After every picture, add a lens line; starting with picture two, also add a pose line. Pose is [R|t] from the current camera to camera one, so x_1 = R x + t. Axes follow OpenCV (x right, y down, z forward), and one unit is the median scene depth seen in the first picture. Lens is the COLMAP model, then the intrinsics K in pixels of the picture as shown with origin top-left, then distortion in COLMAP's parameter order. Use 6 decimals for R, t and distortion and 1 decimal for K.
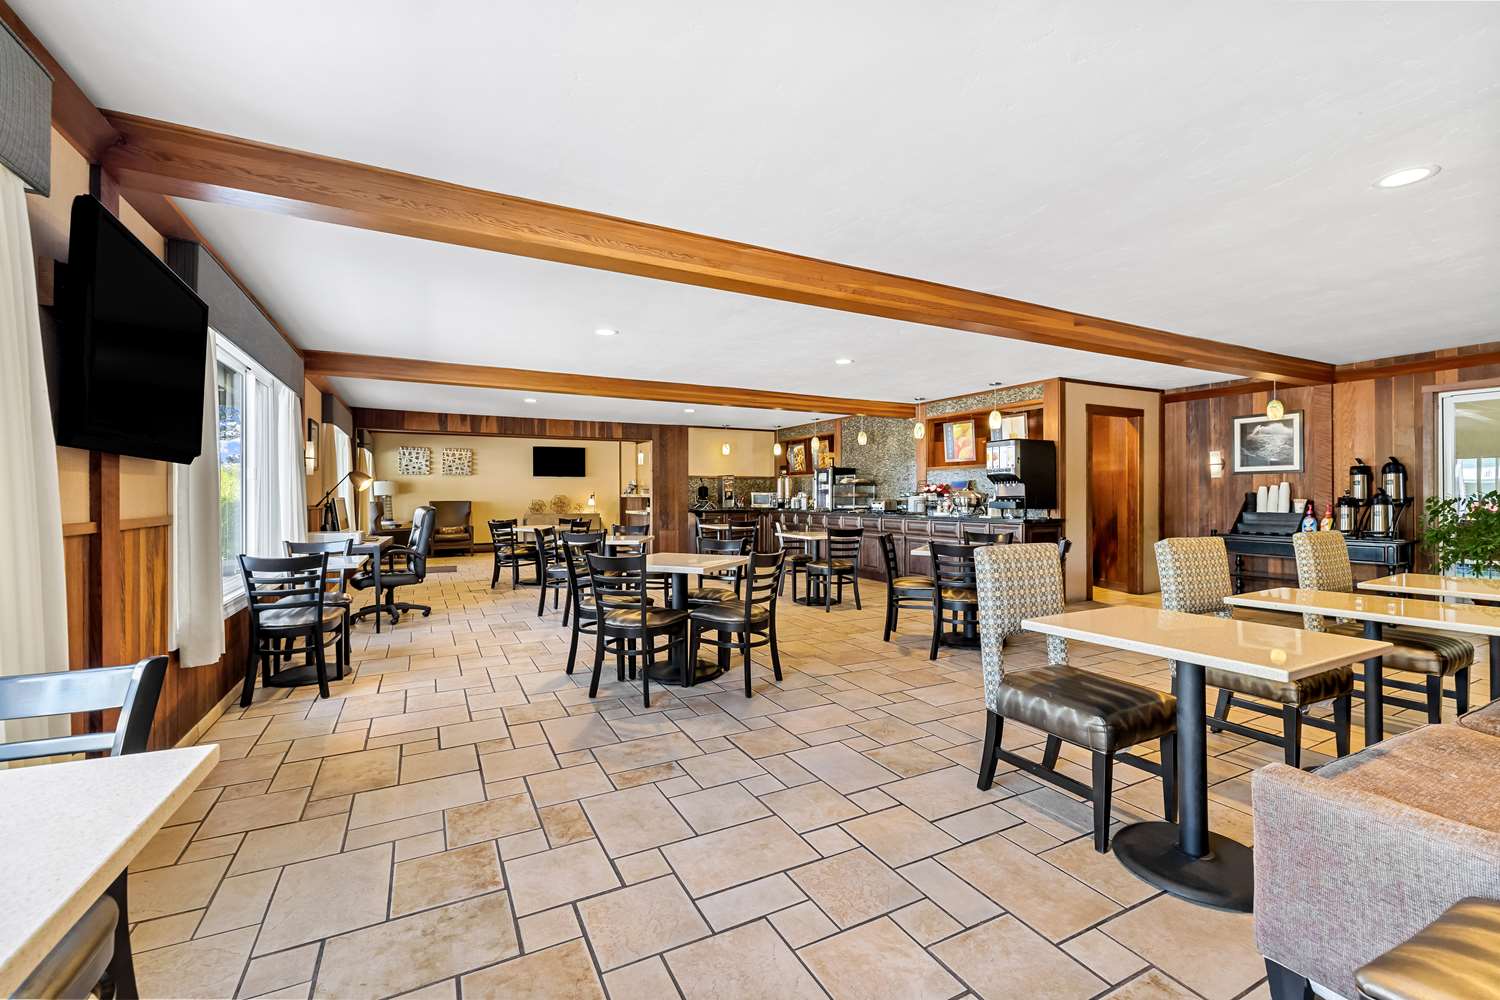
lens RADIAL K [[630.2, 0, 750.0], [0, 630.2, 500.0], [0, 0, 1]] dist [-0.002799, -0.000124]
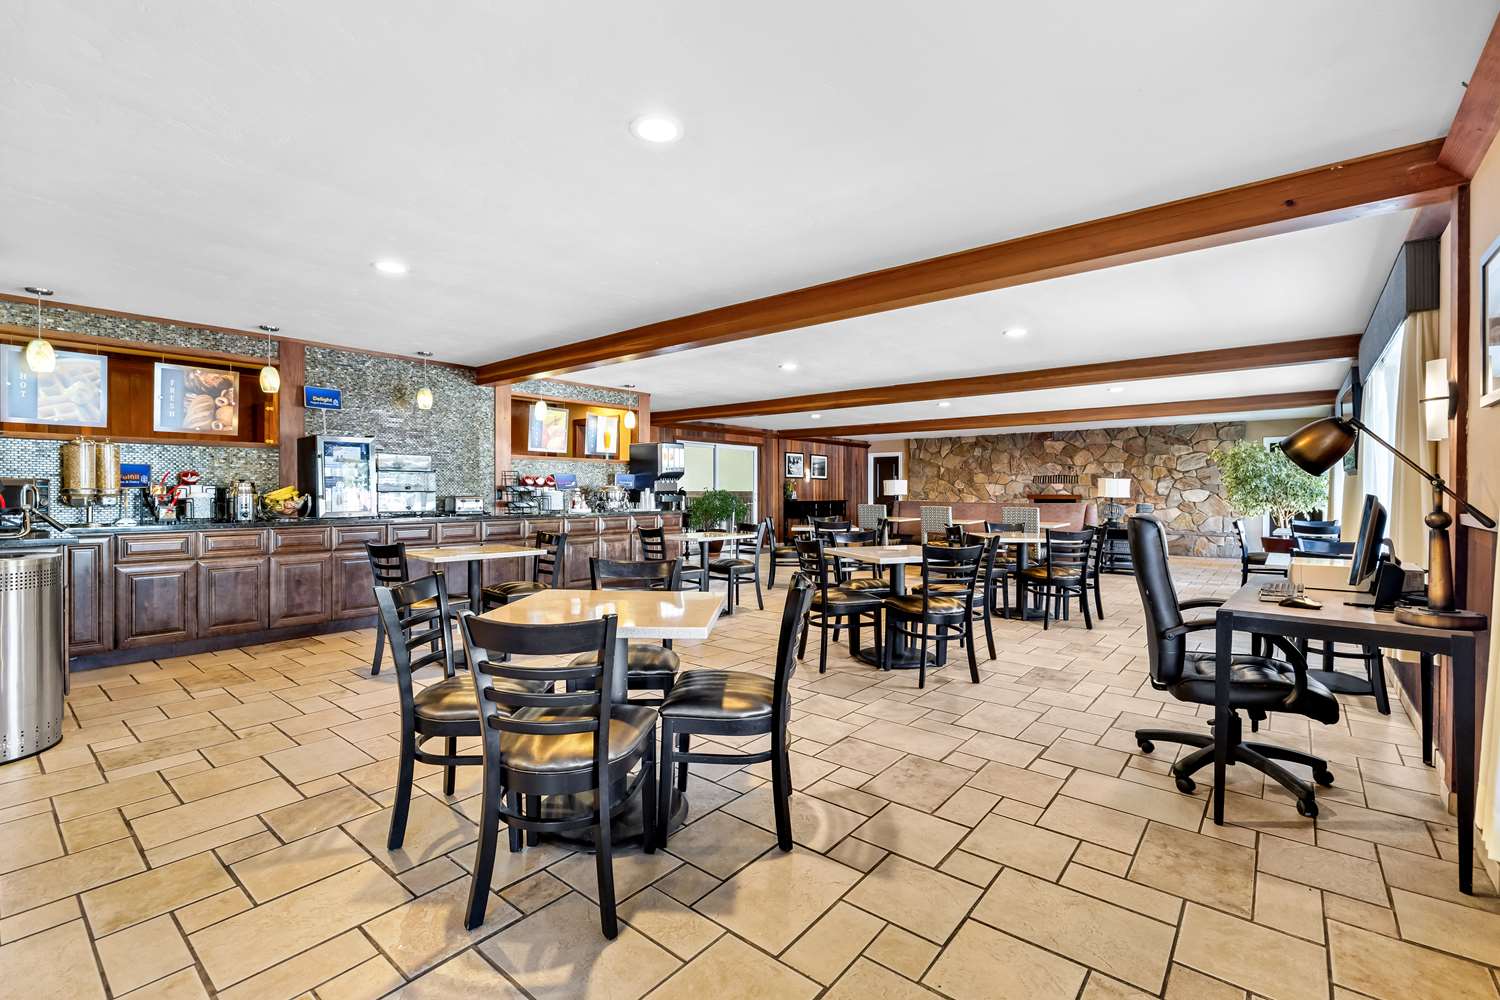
lens RADIAL K [[660.4, 0, 755.7], [0, 660.4, 495.2], [0, 0, 1]] dist [-0.001905, 0.000192]
pose [[-0.392569, 0.000531, 0.919723, -0.552412], [0.010896, 0.999932, 0.004074, -0.001327], [-0.919658, 0.011620, -0.392548, 0.965287]]
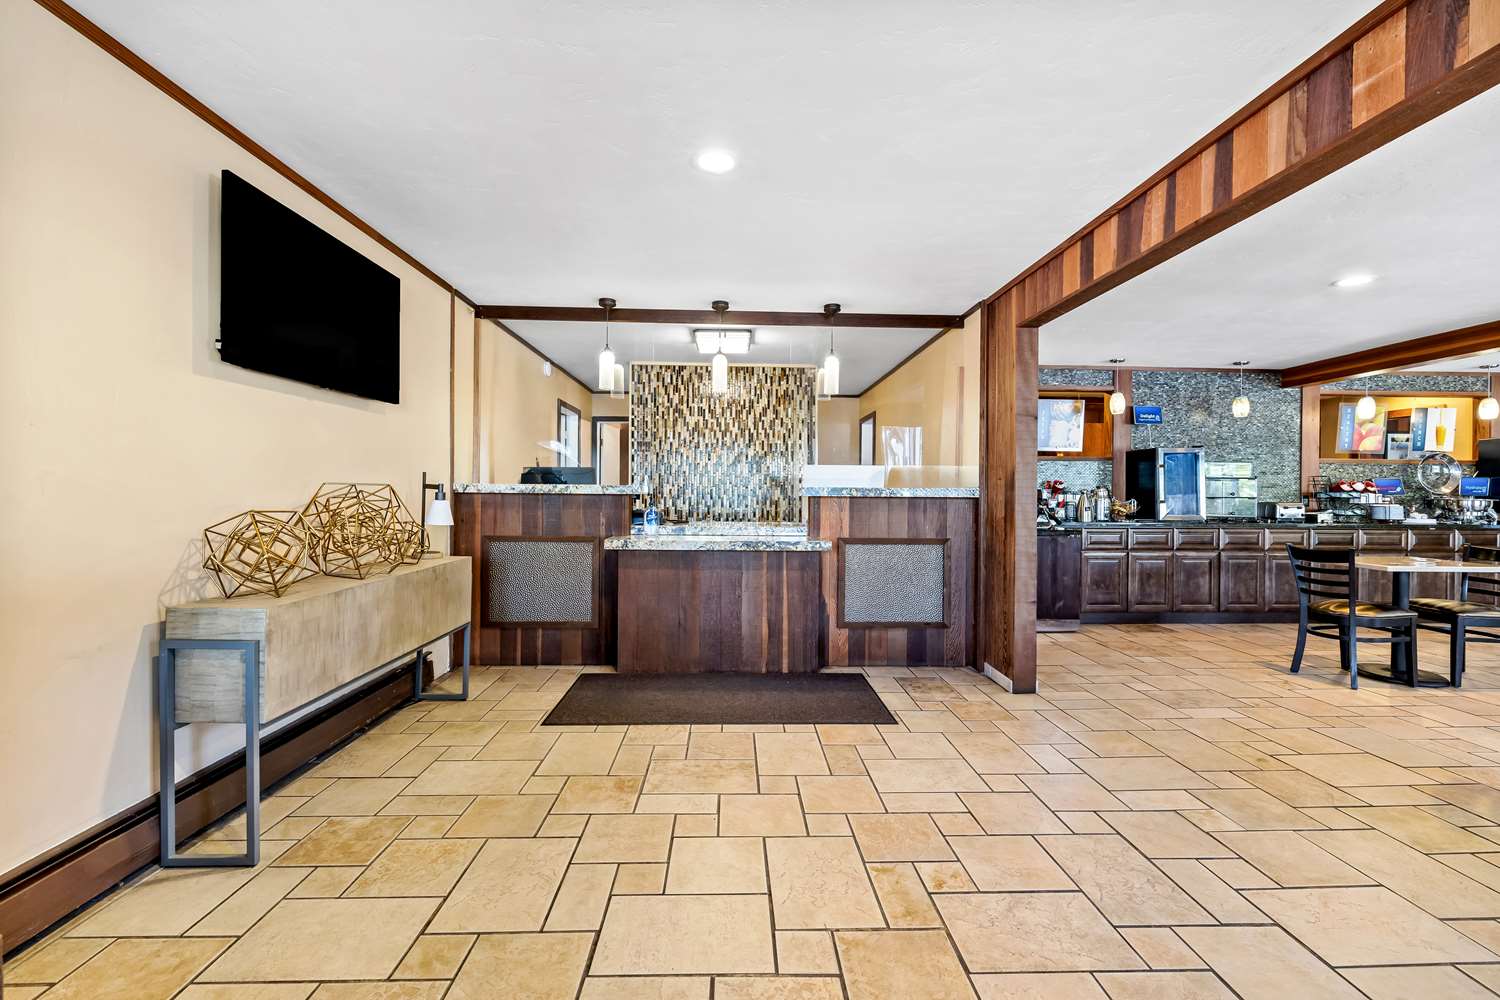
lens RADIAL K [[630.2, 0, 750.0], [0, 630.2, 500.0], [0, 0, 1]] dist [-0.002799, -0.000124]
pose [[0.431356, 0.001256, 0.902181, -0.621688], [0.001409, 0.999997, -0.002066, -0.003022], [-0.902181, 0.002162, 0.431353, 1.218433]]
